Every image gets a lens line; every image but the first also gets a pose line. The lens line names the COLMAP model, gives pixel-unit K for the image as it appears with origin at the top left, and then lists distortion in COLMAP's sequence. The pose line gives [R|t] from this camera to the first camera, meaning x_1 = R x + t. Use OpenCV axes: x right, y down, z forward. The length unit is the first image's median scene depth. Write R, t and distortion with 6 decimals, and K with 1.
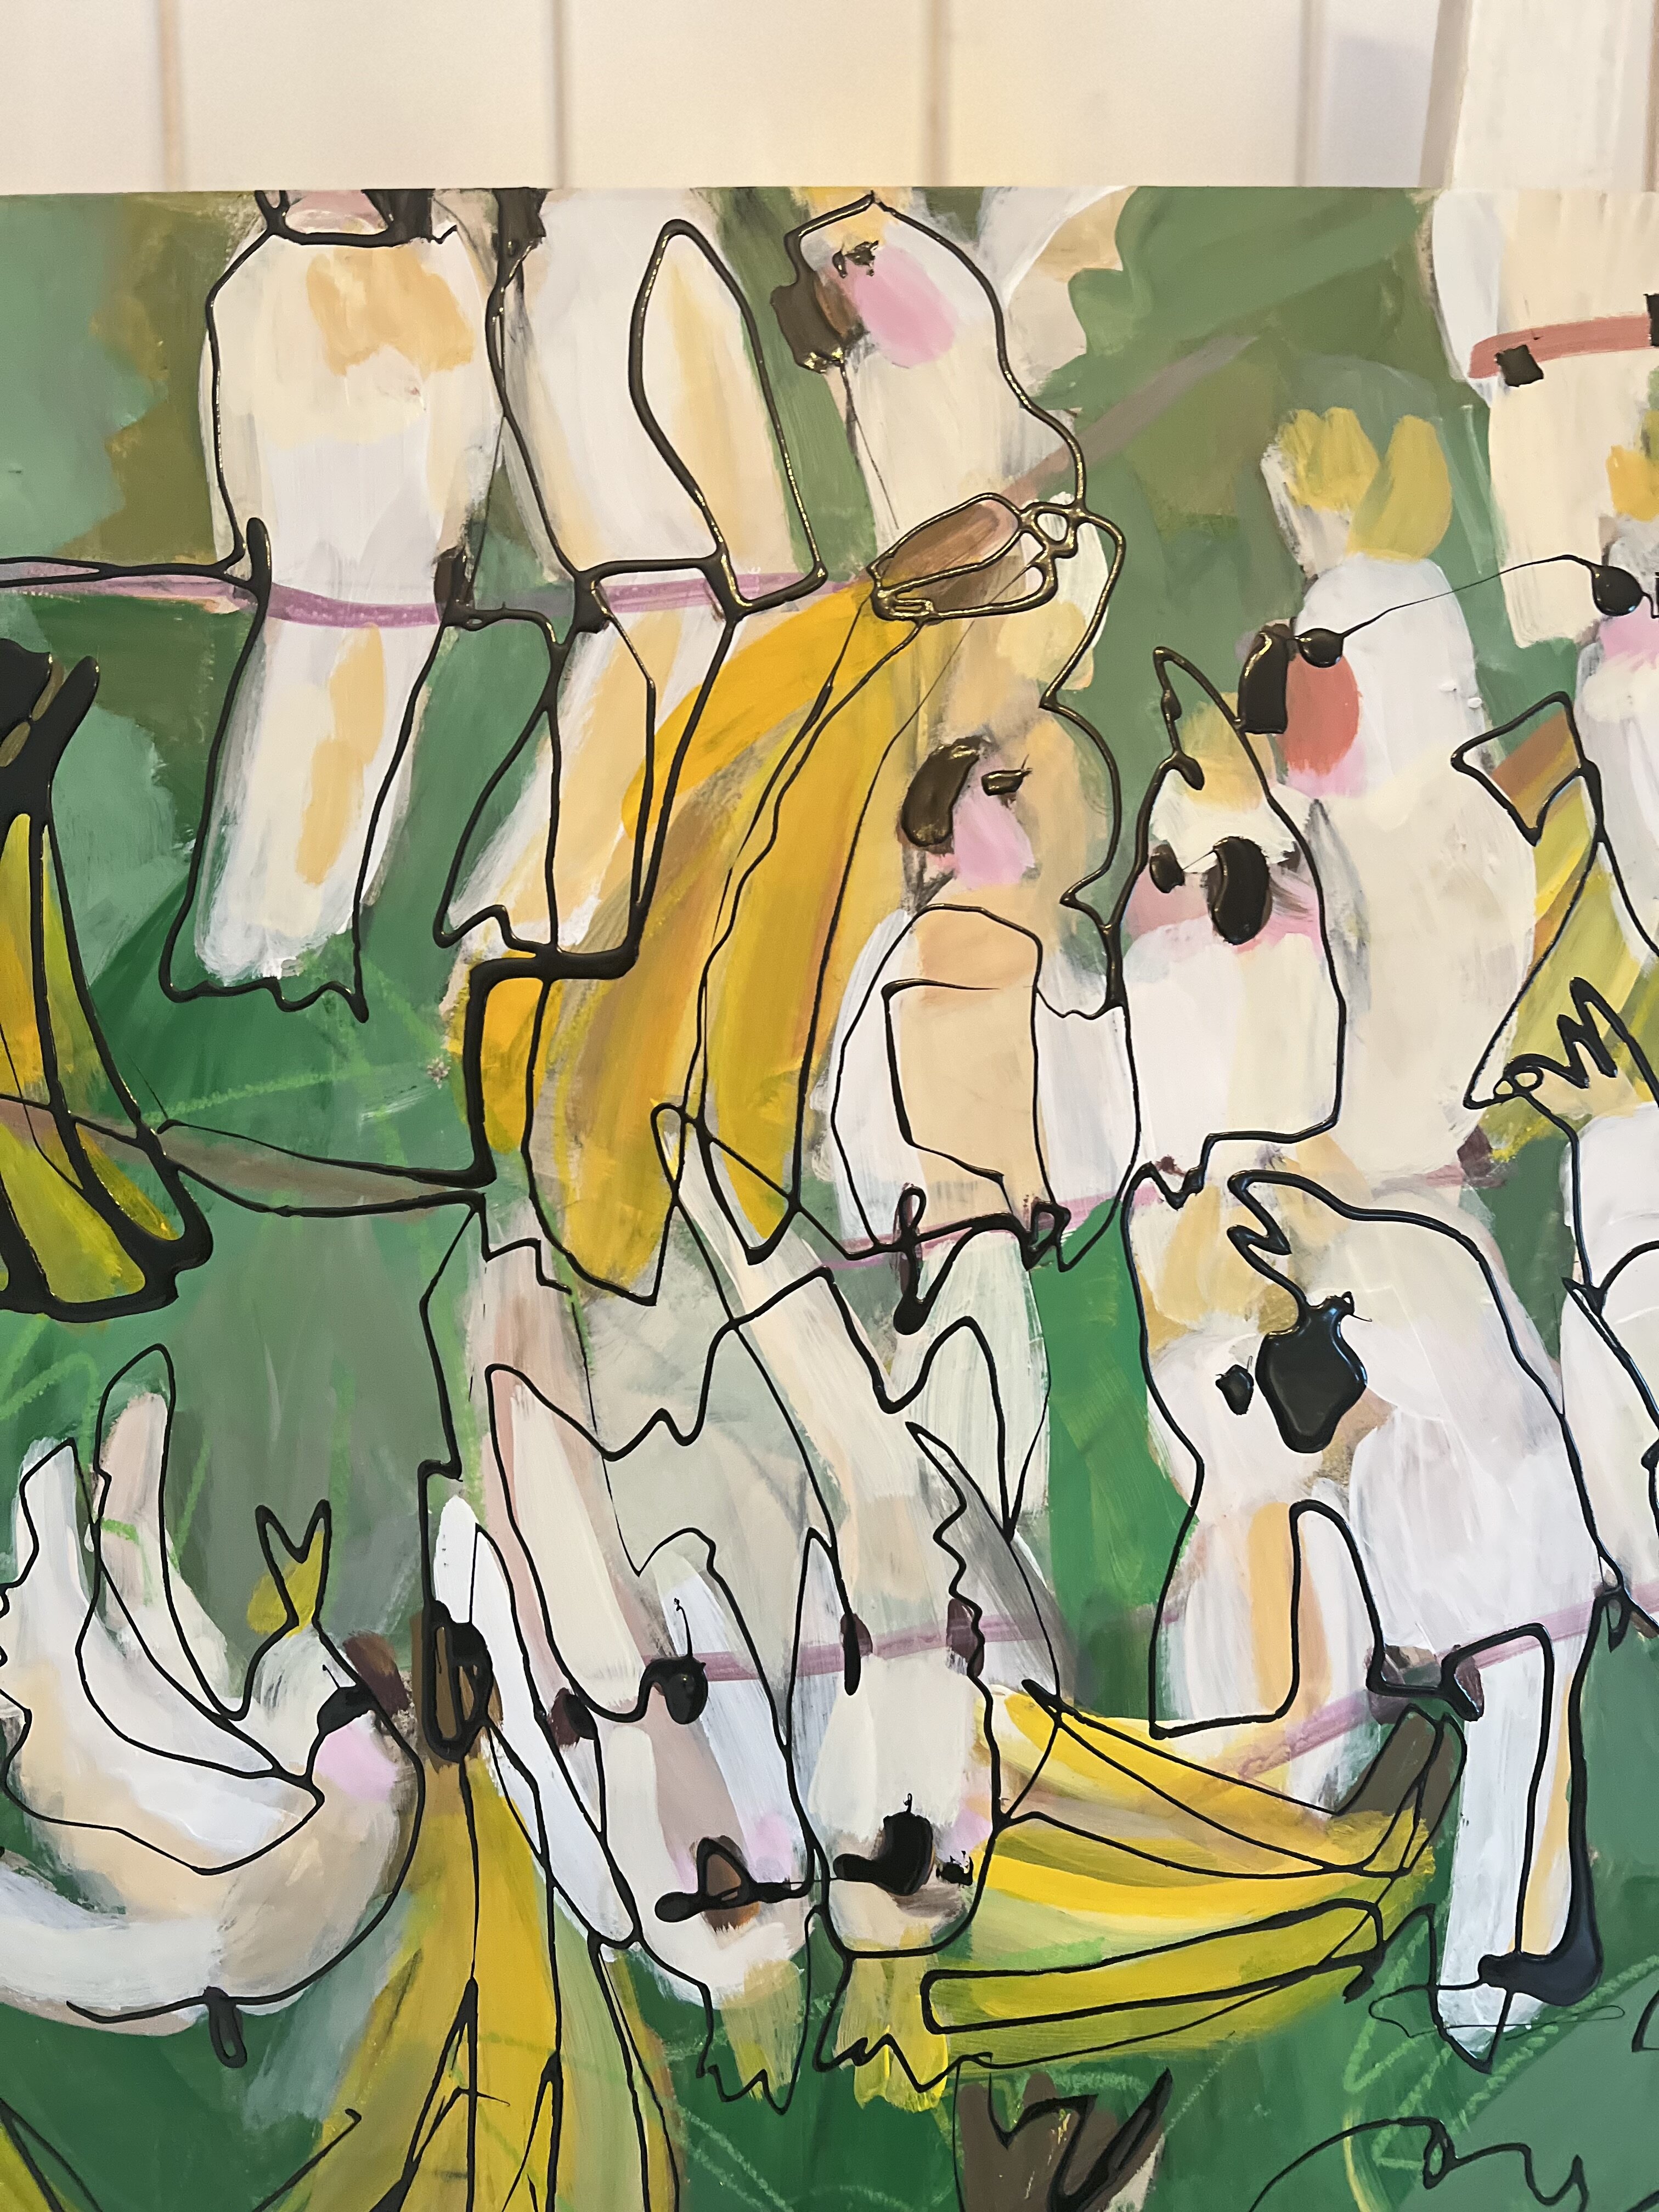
lens RADIAL K [[1704.2, 0, 844.0], [0, 1704.2, 1120.1], [0, 0, 1]] dist [0.043416, -0.070658]
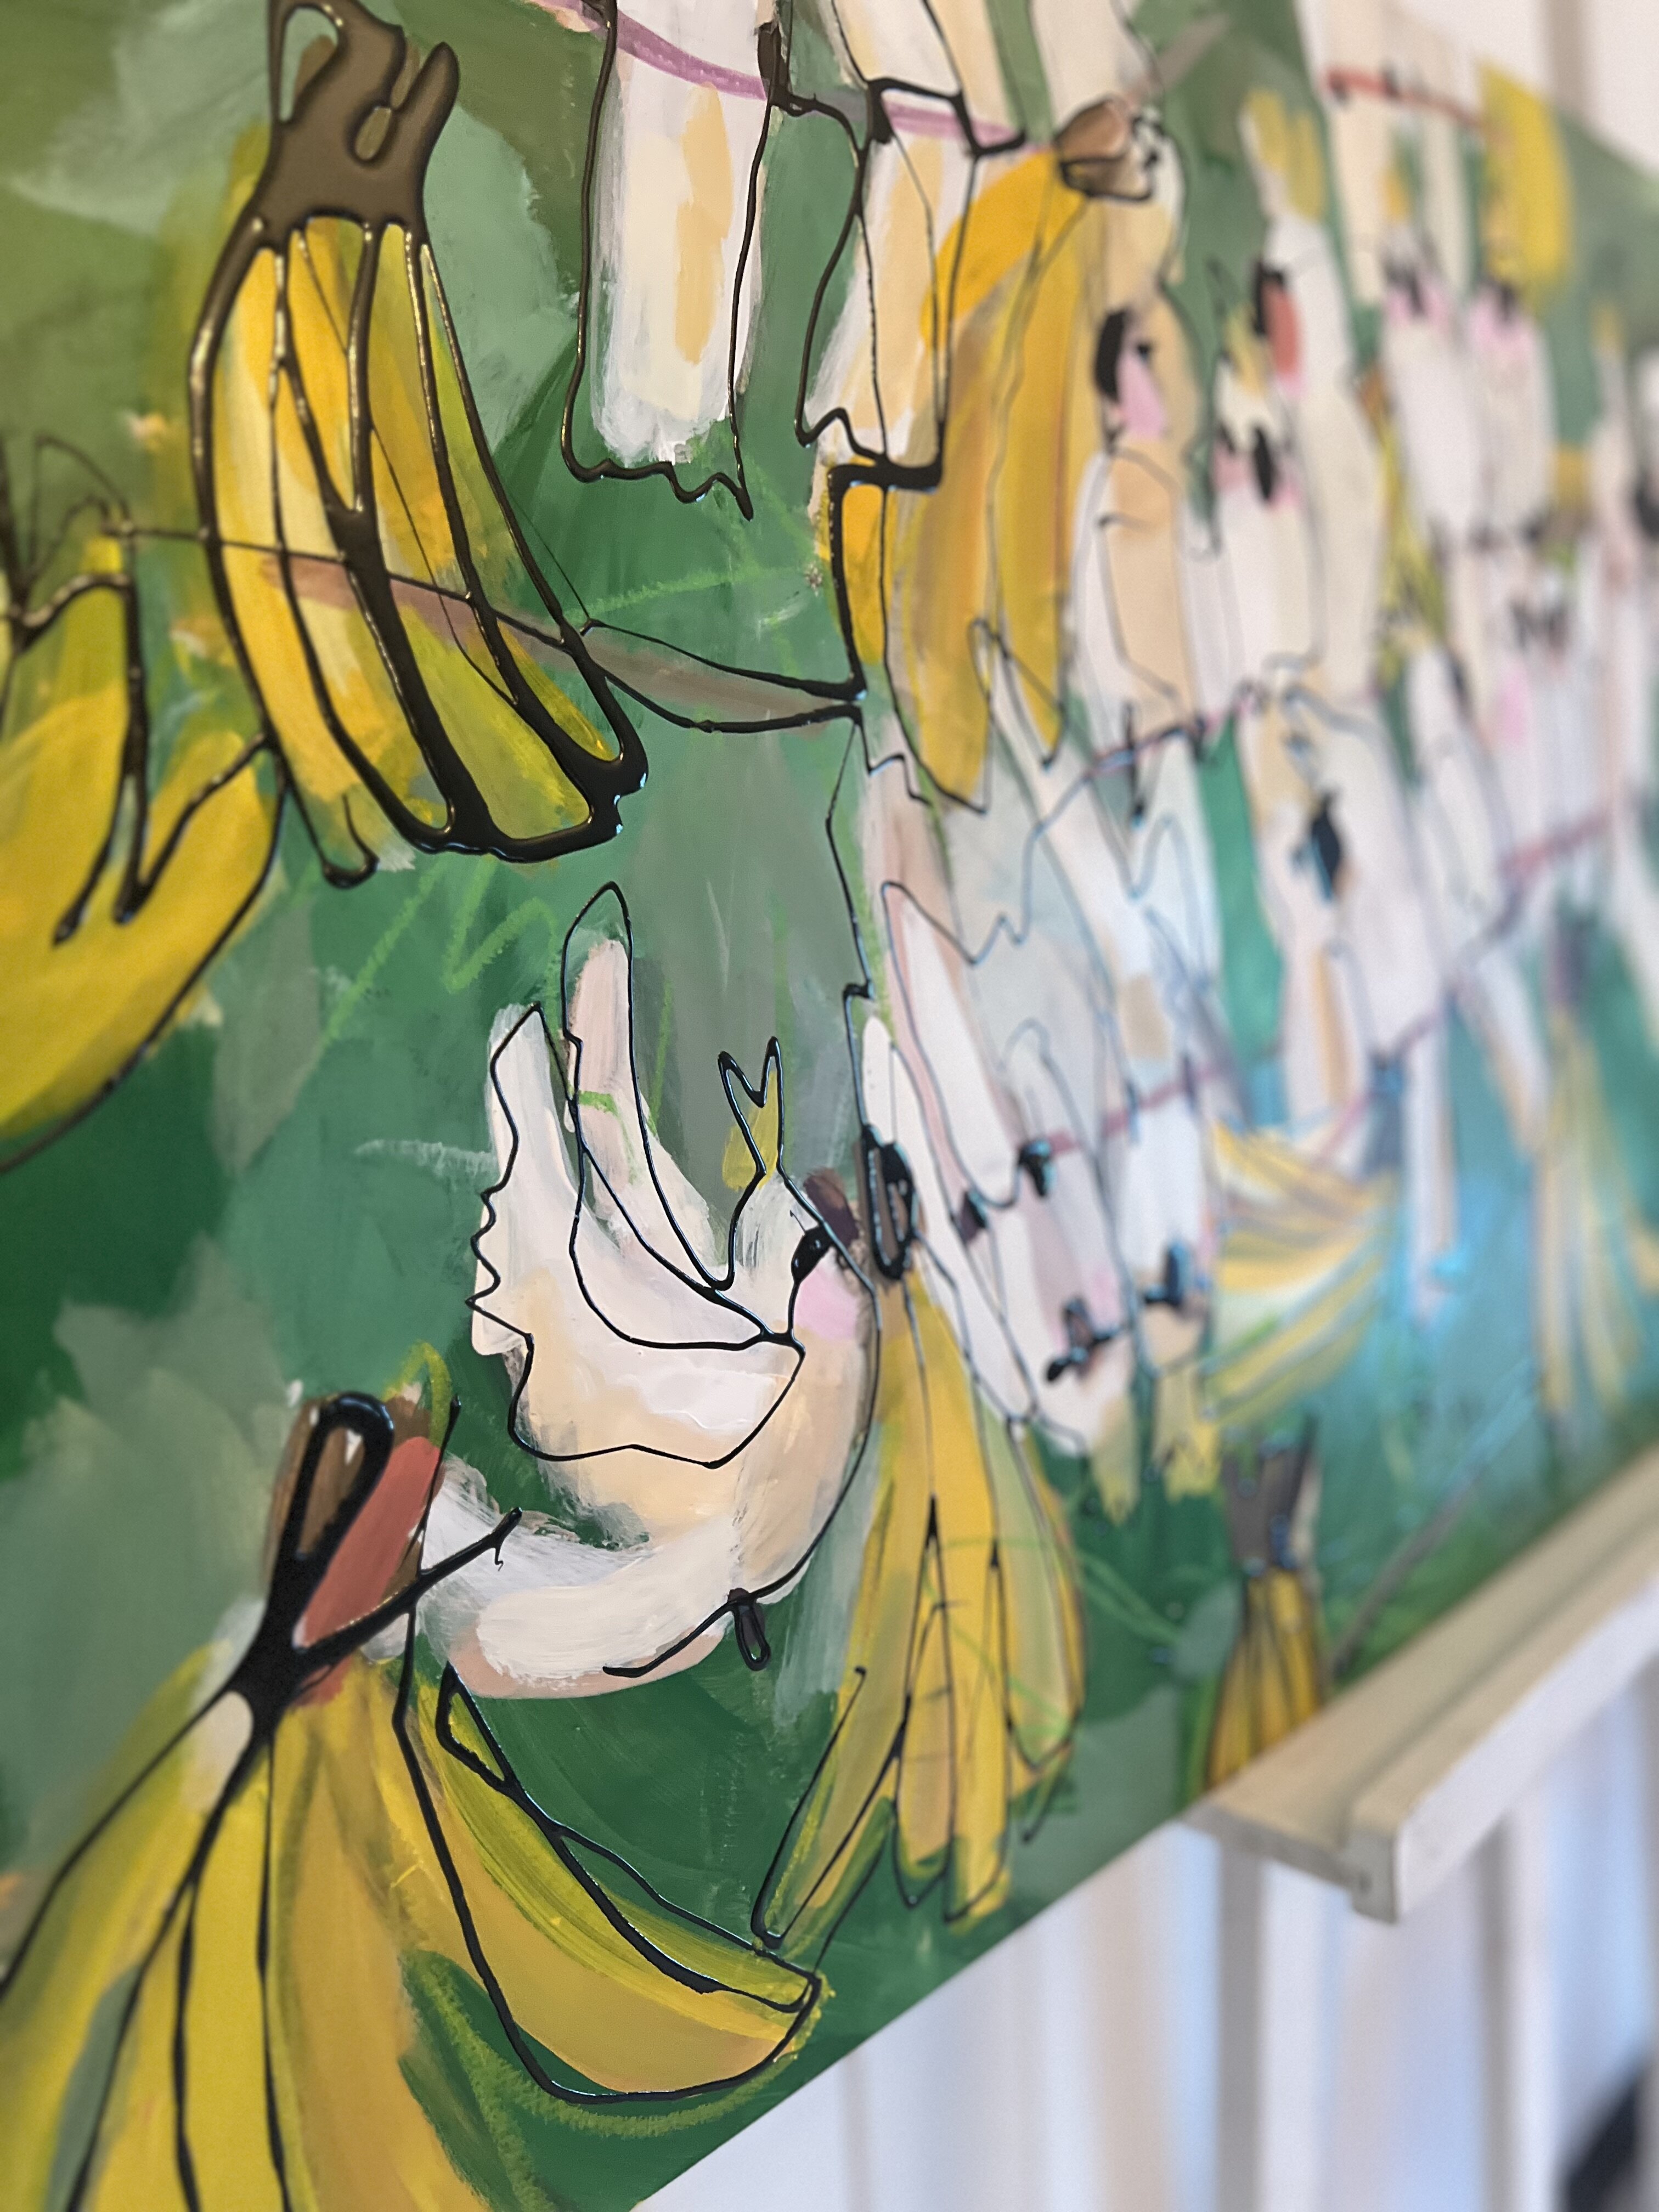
lens RADIAL K [[1704.2, 0, 822.2], [0, 1704.2, 1106.6], [0, 0, 1]] dist [0.043416, -0.070658]
pose [[0.735207, -0.154135, 0.660086, -0.910684], [0.145398, 0.986997, 0.068526, 0.199613], [-0.662066, 0.045594, 0.748058, 0.280596]]
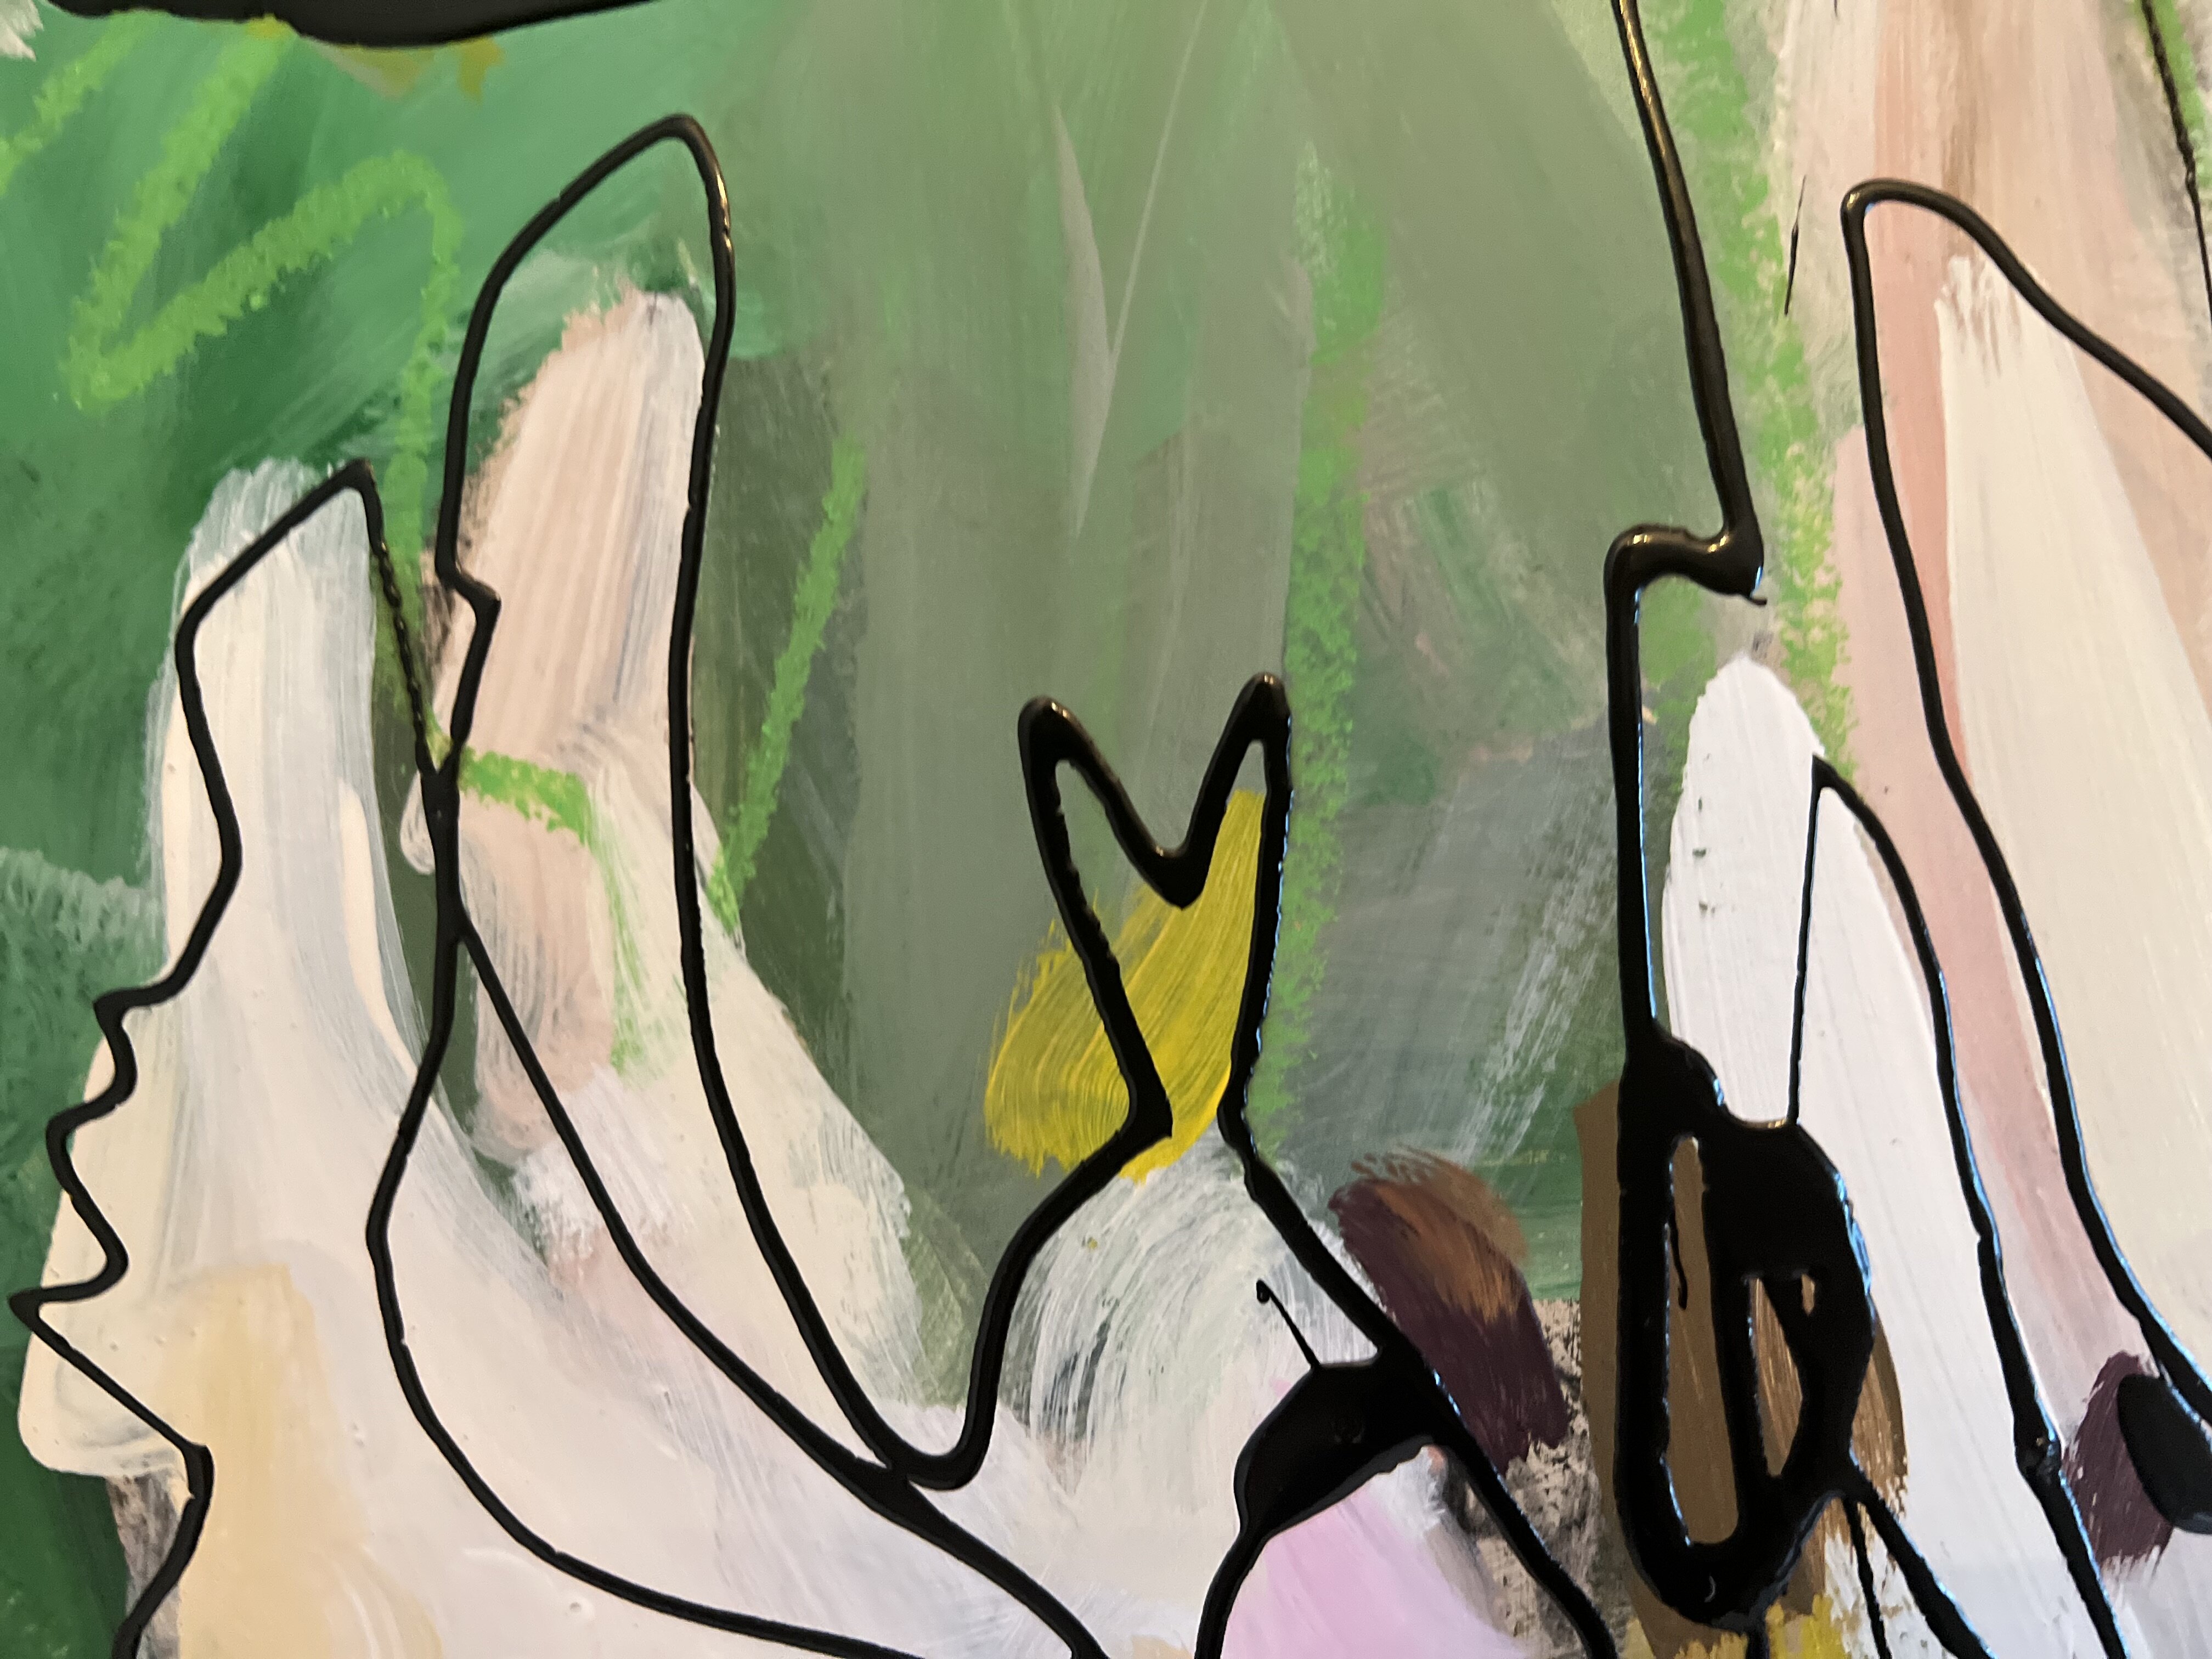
lens RADIAL K [[1704.2, 0, 1226.4], [0, 1704.2, 785.6], [0, 0, 1]] dist [0.043416, -0.070658]
pose [[0.999959, -0.008491, -0.003172, -0.309348], [0.008310, 0.998548, -0.053223, 0.254421], [0.003619, 0.053195, 0.998578, 0.725211]]
